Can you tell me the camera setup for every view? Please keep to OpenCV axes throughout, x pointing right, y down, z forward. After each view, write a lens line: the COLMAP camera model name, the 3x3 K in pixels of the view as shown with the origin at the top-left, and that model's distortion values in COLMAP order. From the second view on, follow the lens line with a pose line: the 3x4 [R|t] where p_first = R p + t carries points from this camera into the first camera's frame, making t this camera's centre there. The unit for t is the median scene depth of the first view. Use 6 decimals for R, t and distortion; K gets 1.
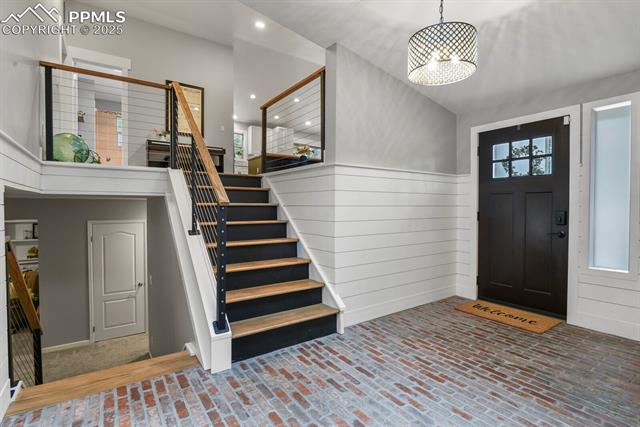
lens RADIAL K [[313.7, 0, 318.5], [0, 313.7, 212.6], [0, 0, 1]] dist [-0.002535, -0.000631]
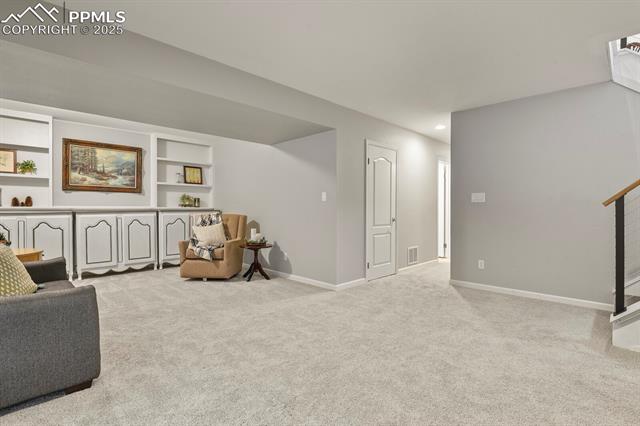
lens RADIAL K [[313.7, 0, 321.1], [0, 313.7, 211.3], [0, 0, 1]] dist [-0.002535, -0.000631]
pose [[0.980340, -0.001821, 0.197309, -1.022628], [0.002697, 0.999988, -0.004172, 0.226267], [-0.197299, 0.004622, 0.980333, 0.177008]]
